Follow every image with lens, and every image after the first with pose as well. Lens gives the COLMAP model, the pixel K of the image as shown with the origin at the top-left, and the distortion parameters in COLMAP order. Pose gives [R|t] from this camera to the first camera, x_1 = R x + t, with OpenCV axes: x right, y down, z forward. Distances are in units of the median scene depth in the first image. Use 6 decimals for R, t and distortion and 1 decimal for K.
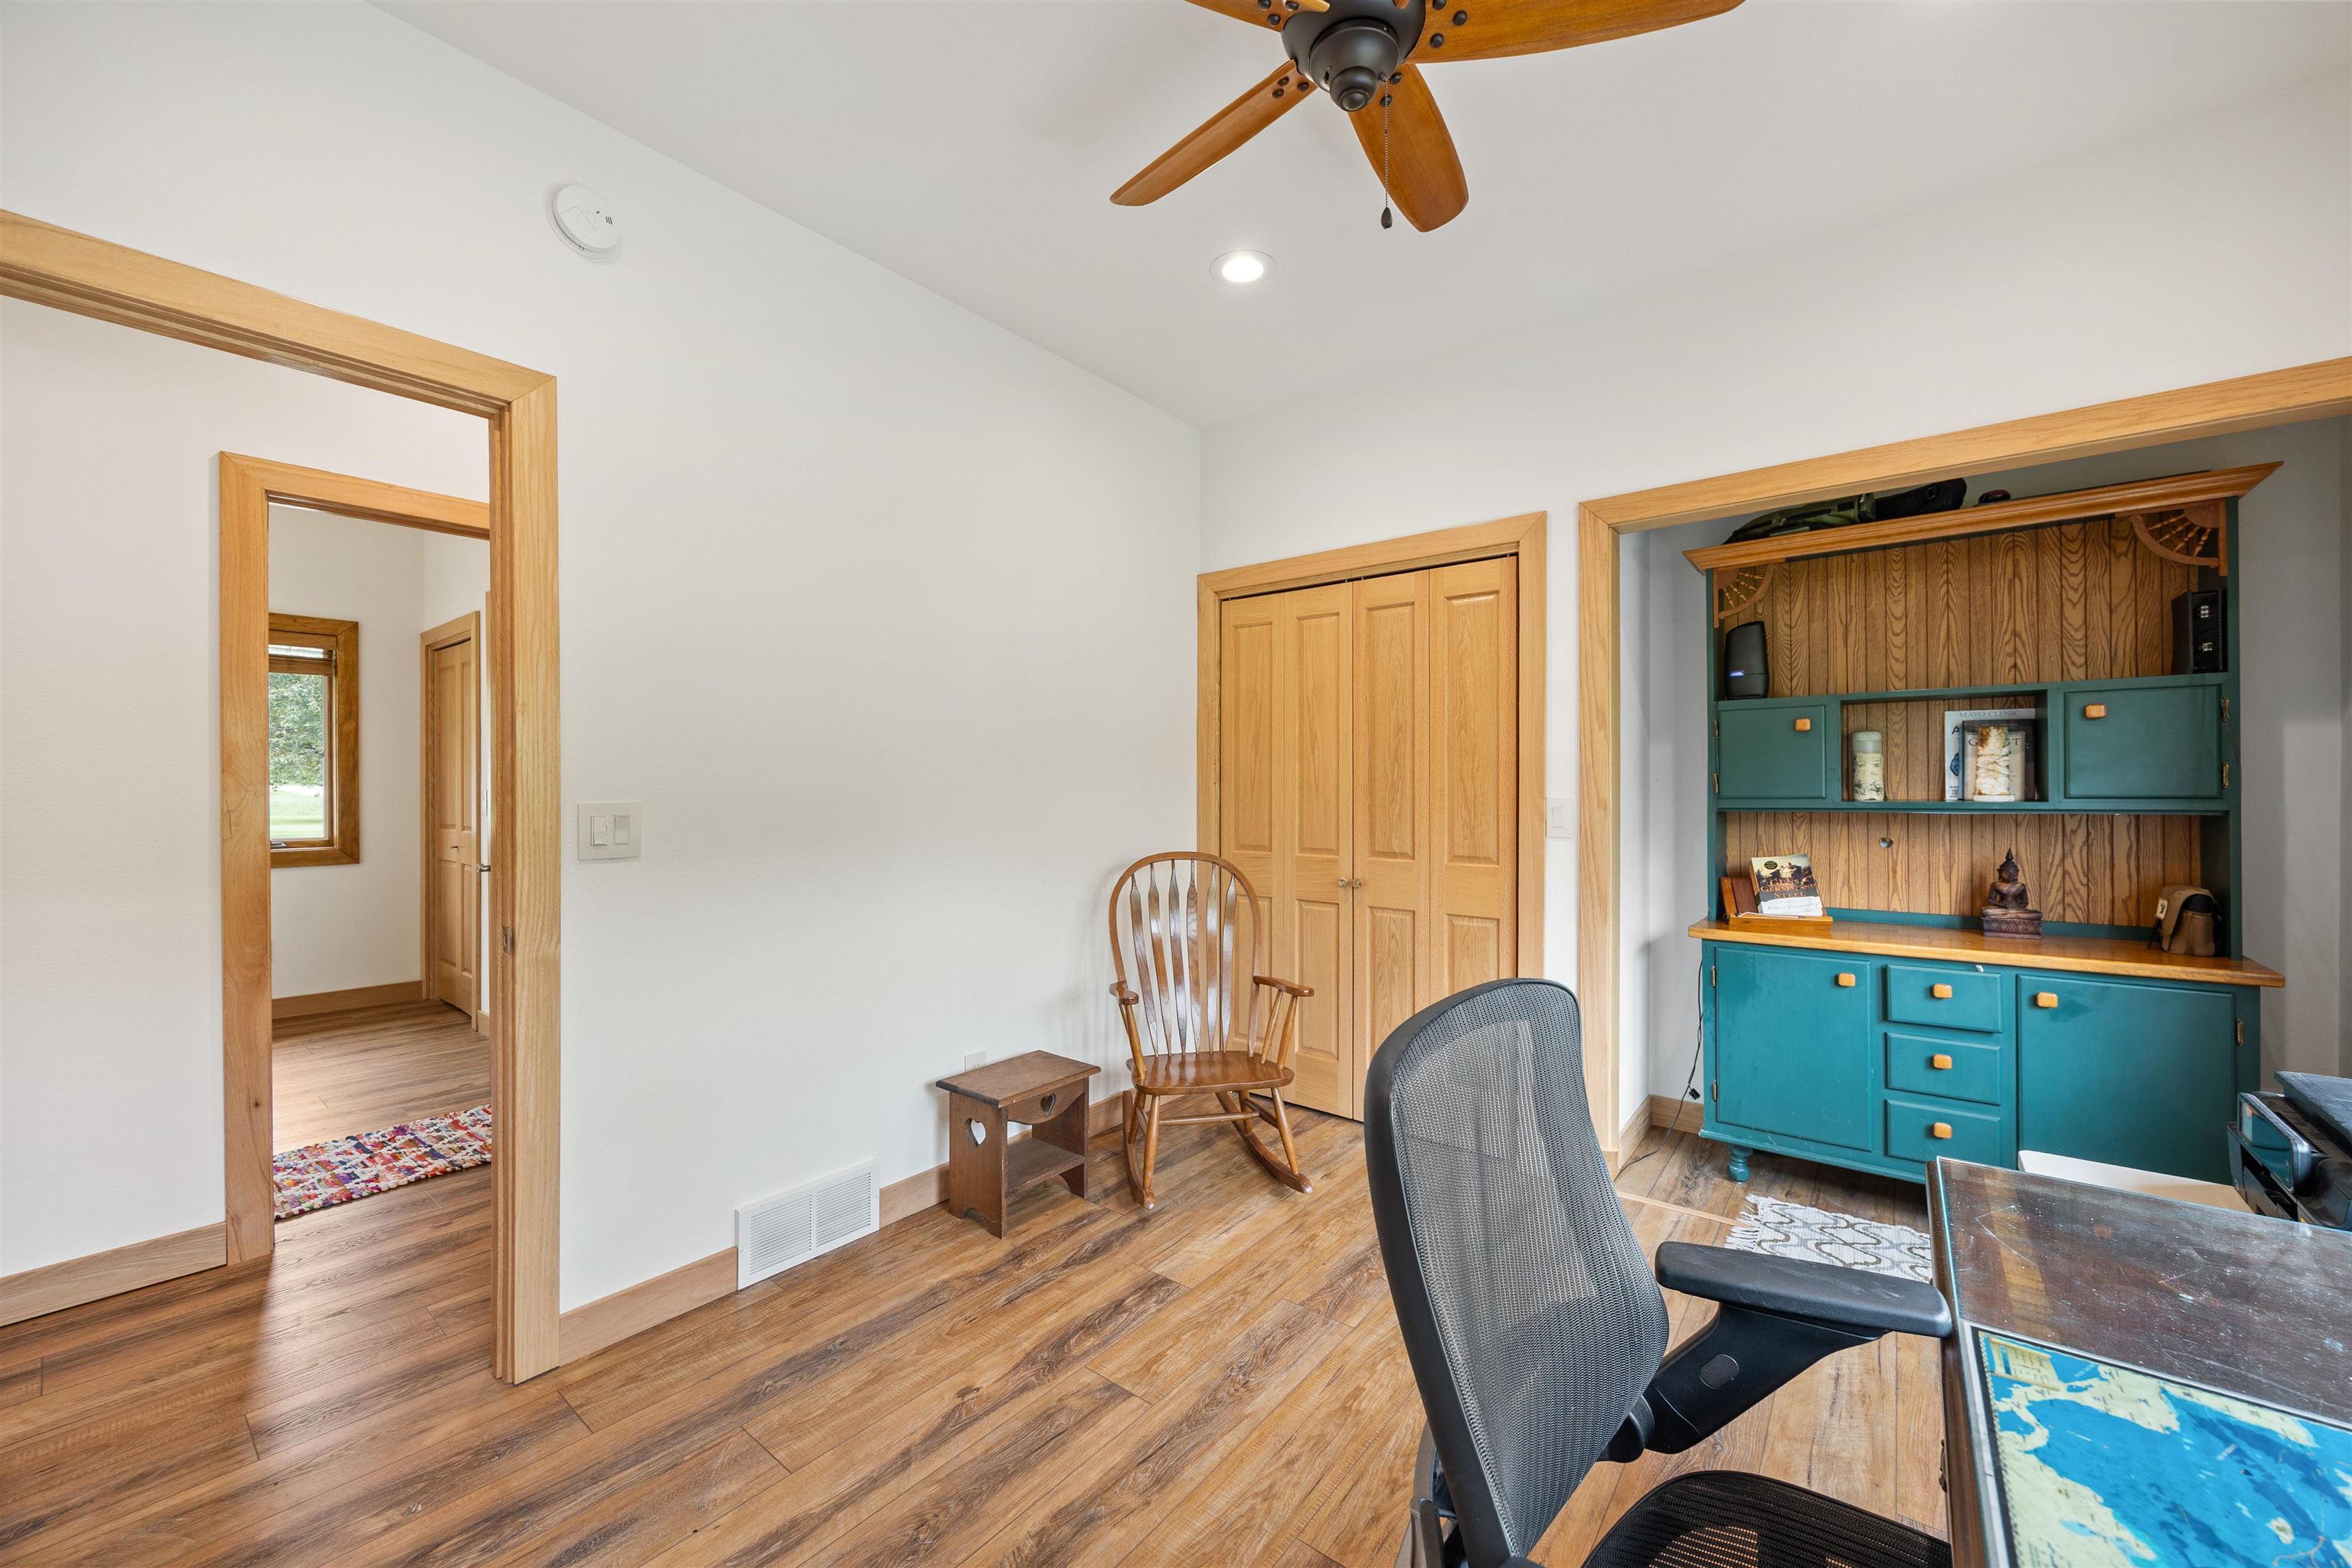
lens RADIAL K [[898.7, 0, 1168.3], [0, 898.7, 785.9], [0, 0, 1]] dist [-0.001954, 0.000436]
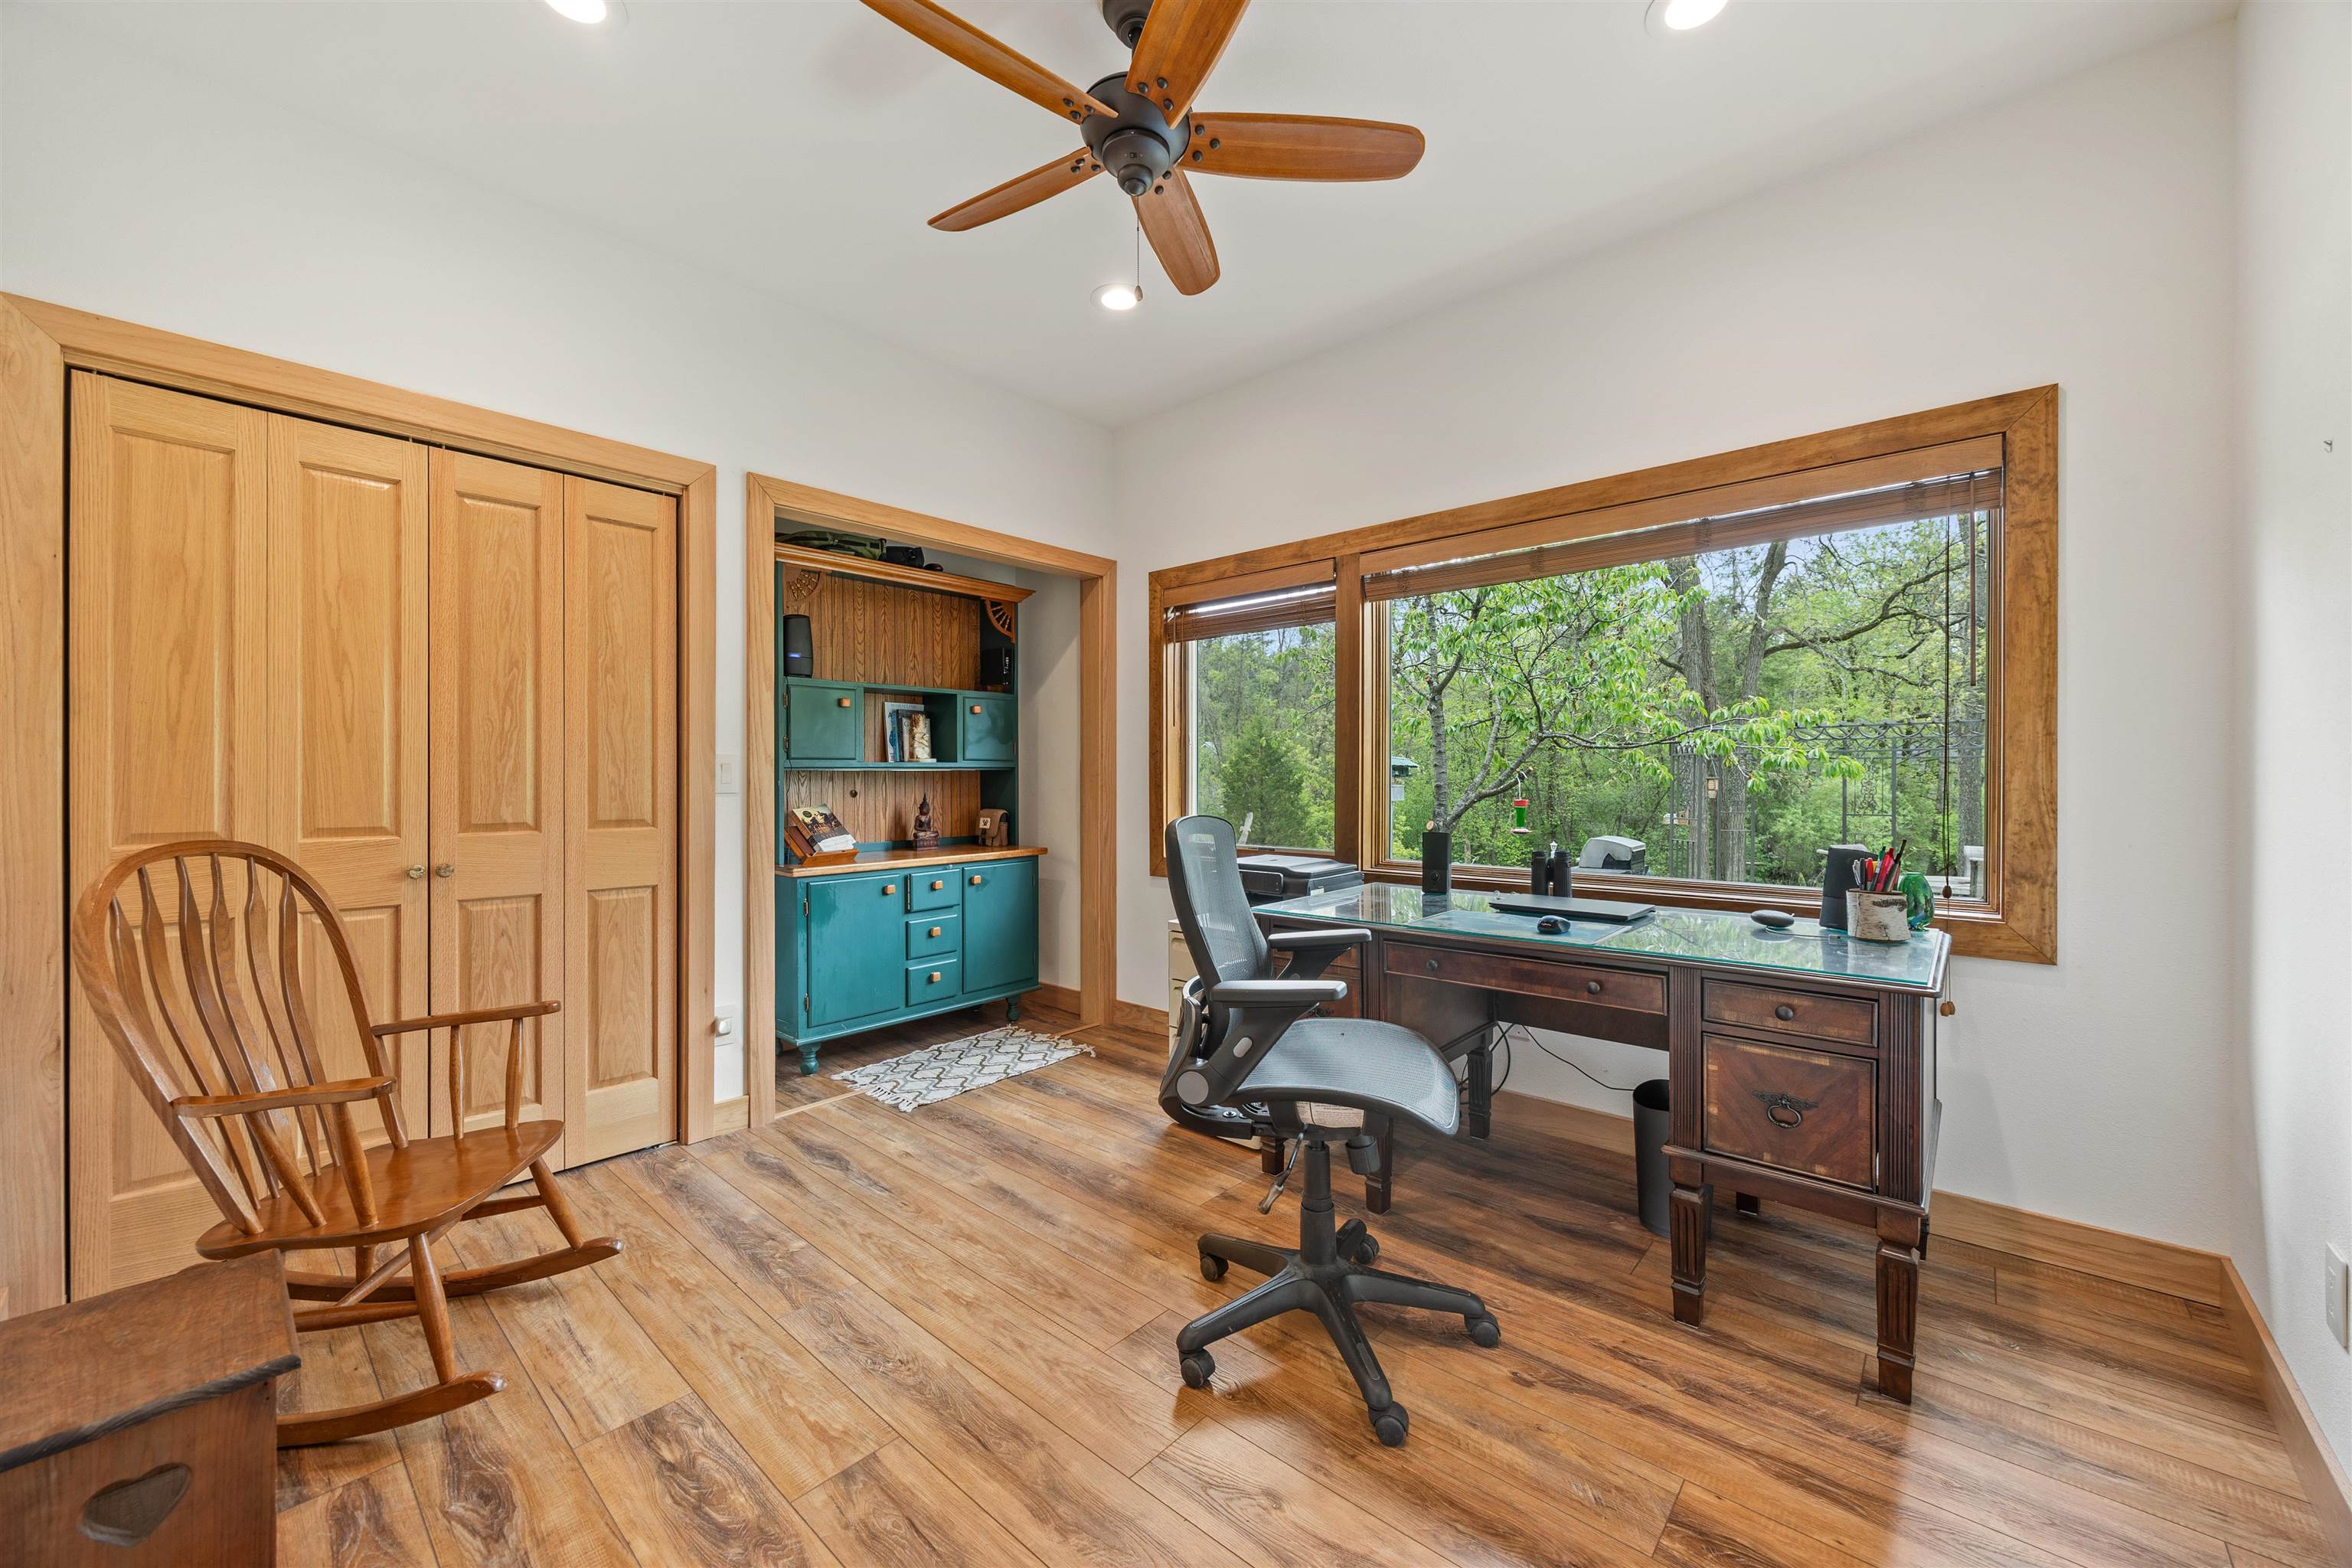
lens RADIAL K [[898.7, 0, 1164.0], [0, 898.7, 778.8], [0, 0, 1]] dist [-0.001954, 0.000436]
pose [[0.060153, 0.000209, 0.998189, -0.561322], [0.000572, 1.000000, -0.000243, 0.042528], [-0.998189, 0.000586, 0.060153, 0.457815]]
